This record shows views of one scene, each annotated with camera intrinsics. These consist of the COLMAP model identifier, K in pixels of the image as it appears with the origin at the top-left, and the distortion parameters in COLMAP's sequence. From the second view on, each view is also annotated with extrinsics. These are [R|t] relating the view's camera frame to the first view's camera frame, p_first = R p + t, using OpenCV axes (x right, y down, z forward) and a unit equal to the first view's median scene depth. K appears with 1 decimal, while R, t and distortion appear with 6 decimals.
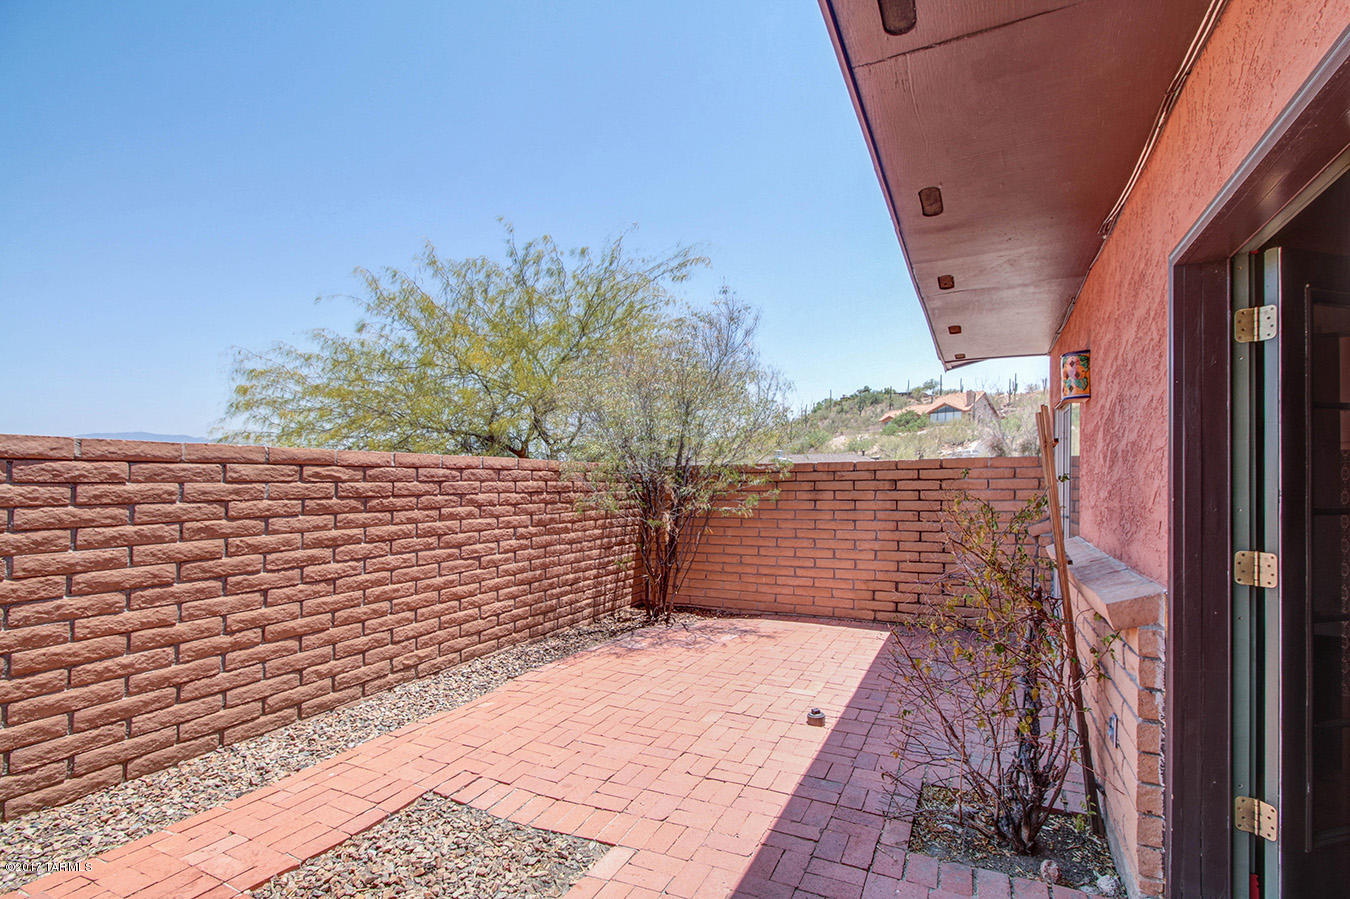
lens RADIAL K [[614.7, 0, 699.3], [0, 614.7, 466.9], [0, 0, 1]] dist [0.010302, -0.005634]
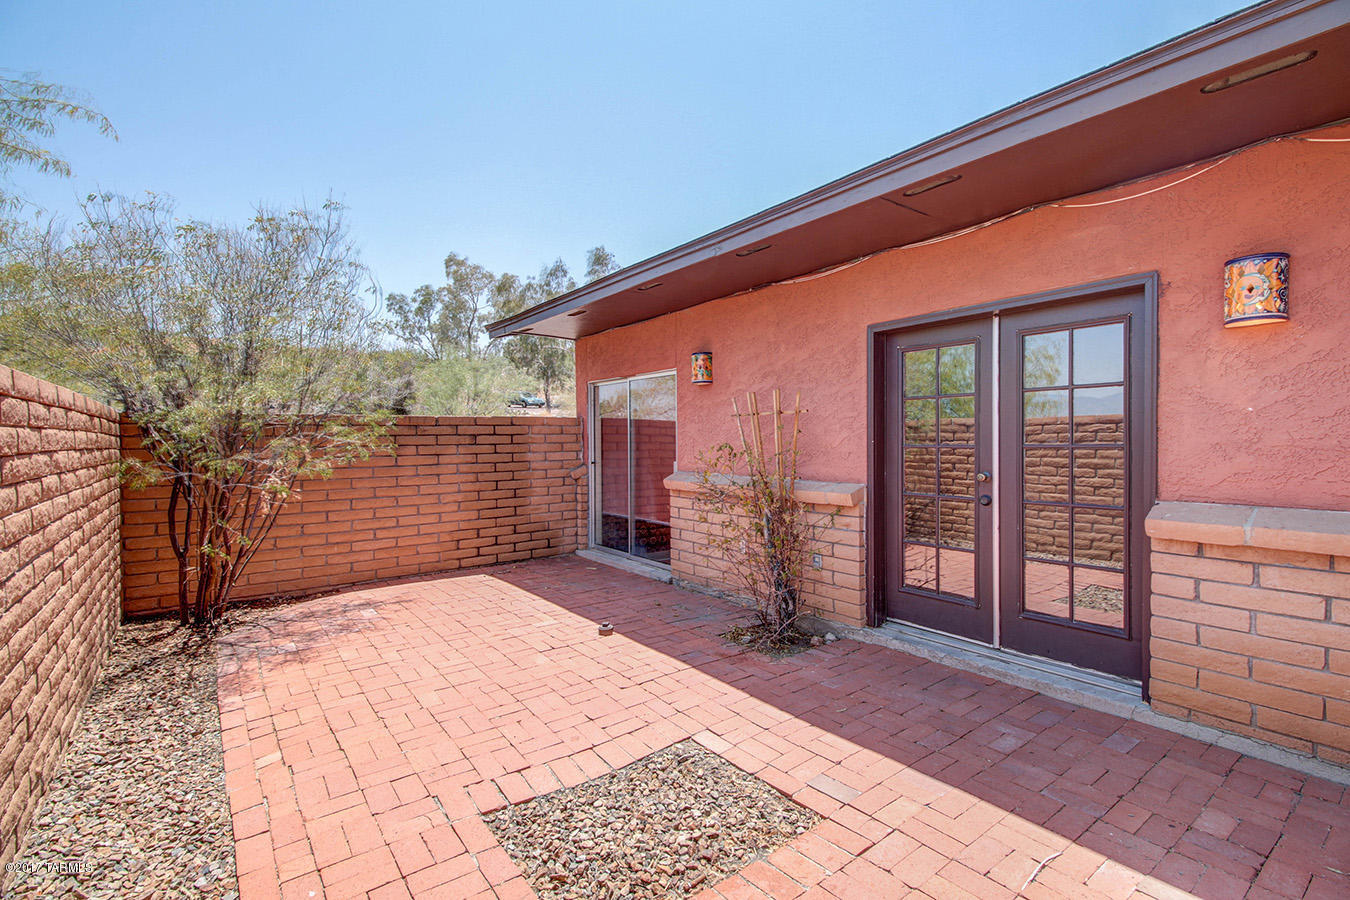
lens RADIAL K [[614.7, 0, 669.0], [0, 614.7, 451.4], [0, 0, 1]] dist [0.010302, -0.005634]
pose [[0.473663, -0.017187, 0.880538, -0.469471], [-0.019710, 0.999352, 0.030109, 0.011008], [-0.880486, -0.031617, 0.473017, 0.192825]]
